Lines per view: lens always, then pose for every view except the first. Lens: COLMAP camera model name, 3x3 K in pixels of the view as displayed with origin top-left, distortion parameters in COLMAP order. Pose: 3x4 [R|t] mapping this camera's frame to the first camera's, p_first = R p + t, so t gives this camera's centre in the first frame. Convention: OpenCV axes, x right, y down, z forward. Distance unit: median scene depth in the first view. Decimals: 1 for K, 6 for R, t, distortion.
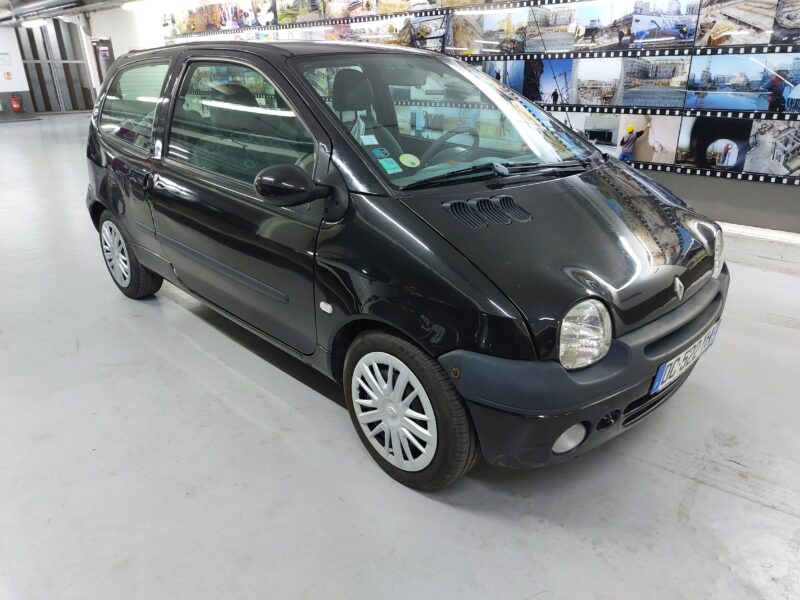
lens RADIAL K [[592.1, 0, 400.6], [0, 592.1, 301.8], [0, 0, 1]] dist [0.038199, -0.018717]
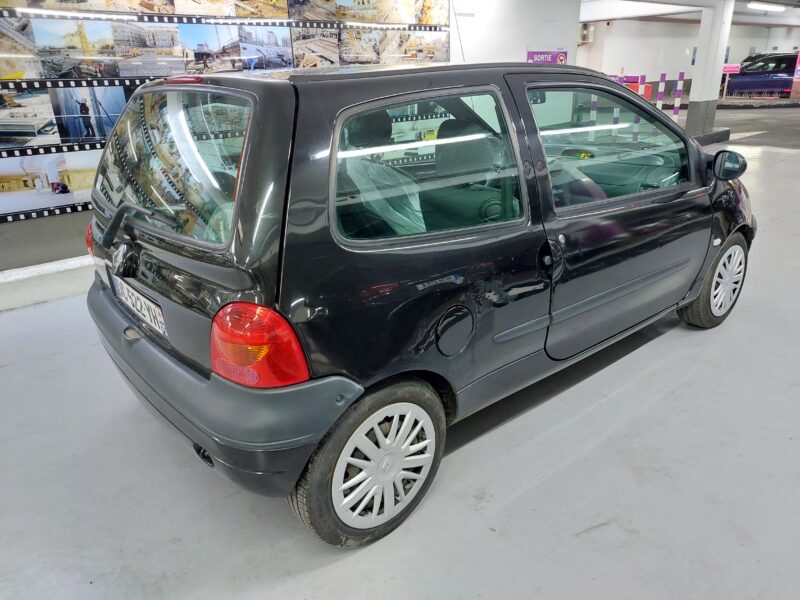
lens RADIAL K [[592.1, 0, 401.7], [0, 592.1, 313.5], [0, 0, 1]] dist [0.038199, -0.018717]
pose [[0.064819, -0.374824, 0.924827, -0.646239], [0.381597, 0.865648, 0.324094, -0.258474], [-0.922053, 0.331904, 0.199142, 0.594508]]
